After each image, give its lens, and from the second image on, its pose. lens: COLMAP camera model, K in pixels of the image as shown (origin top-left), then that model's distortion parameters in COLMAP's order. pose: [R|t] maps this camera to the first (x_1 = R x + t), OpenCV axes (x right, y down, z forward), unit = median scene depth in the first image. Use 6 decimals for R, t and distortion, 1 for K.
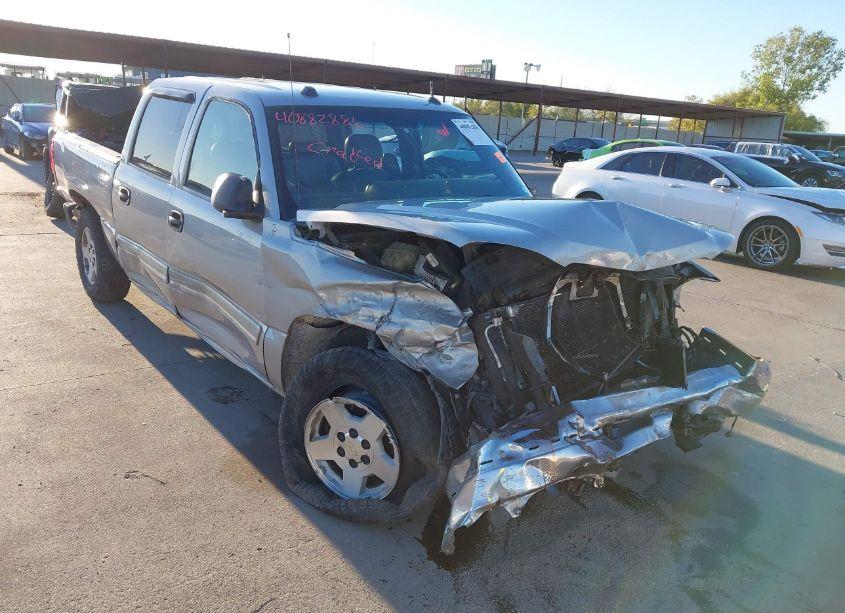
lens RADIAL K [[653.5, 0, 424.8], [0, 653.5, 329.3], [0, 0, 1]] dist [0.050065, -0.067069]
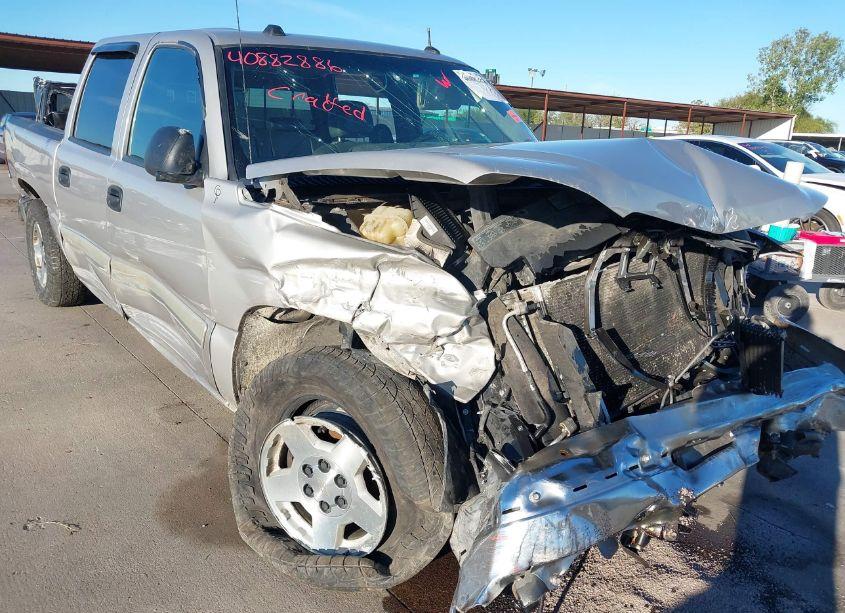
lens RADIAL K [[653.5, 0, 424.8], [0, 653.5, 329.3], [0, 0, 1]] dist [0.050065, -0.067069]
pose [[0.999778, -0.016837, -0.012693, 0.014292], [0.016634, 0.999735, -0.015937, 0.021498], [0.012958, 0.015722, 0.999792, 0.271343]]
